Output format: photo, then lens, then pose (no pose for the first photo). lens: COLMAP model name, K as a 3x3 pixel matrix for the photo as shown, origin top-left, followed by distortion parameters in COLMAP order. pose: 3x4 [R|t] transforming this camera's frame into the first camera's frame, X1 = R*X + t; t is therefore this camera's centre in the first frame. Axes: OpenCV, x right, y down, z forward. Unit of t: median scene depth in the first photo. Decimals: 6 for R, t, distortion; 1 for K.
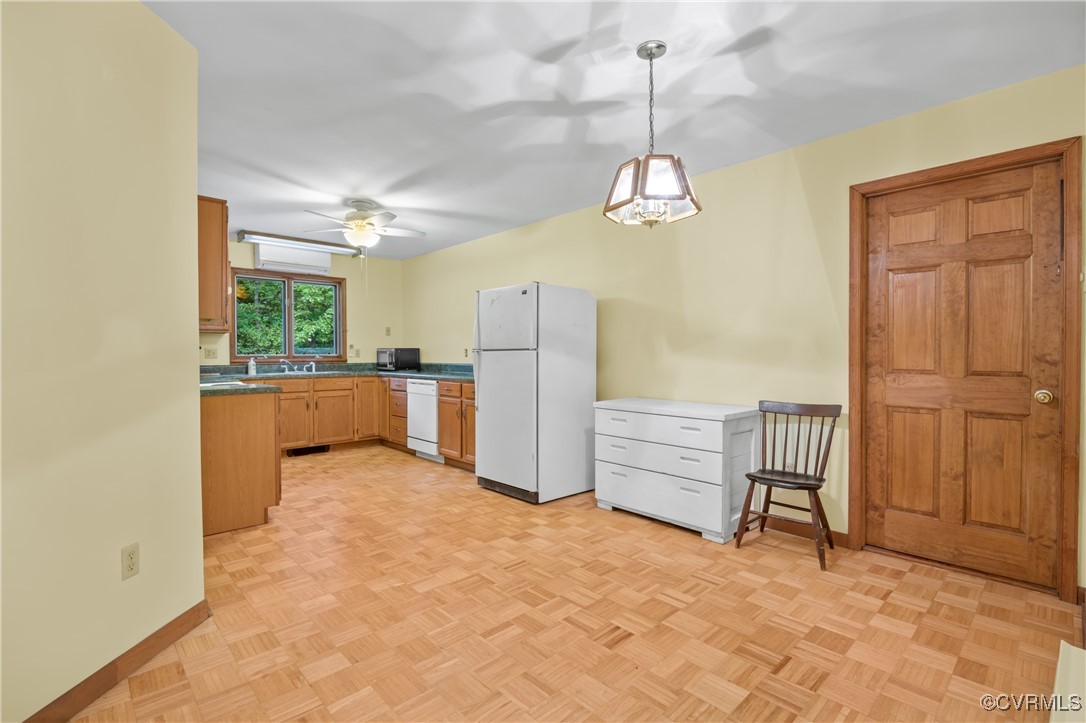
lens RADIAL K [[499.2, 0, 543.0], [0, 499.2, 361.5], [0, 0, 1]] dist [-0.001371, -0.000532]
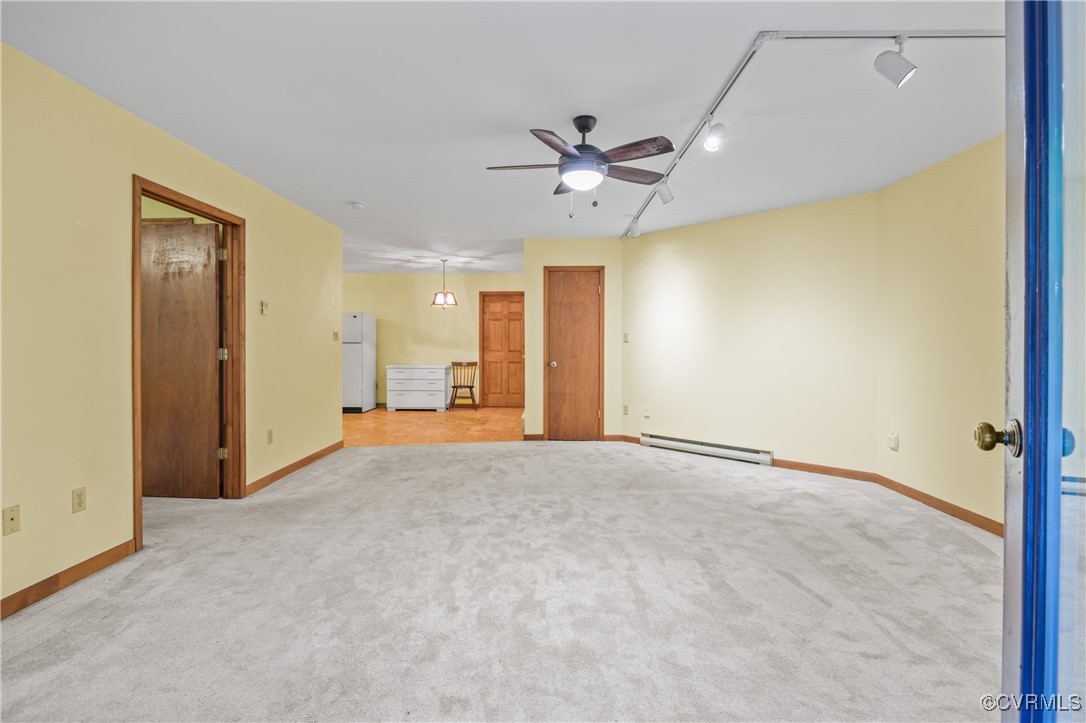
lens RADIAL K [[482.8, 0, 539.5], [0, 482.8, 349.5], [0, 0, 1]] dist [-0.001341, -0.000145]
pose [[0.690400, -0.007286, 0.723391, -1.303194], [-0.000761, 0.999941, 0.010798, -0.023294], [-0.723427, -0.008005, 0.690354, -1.346149]]
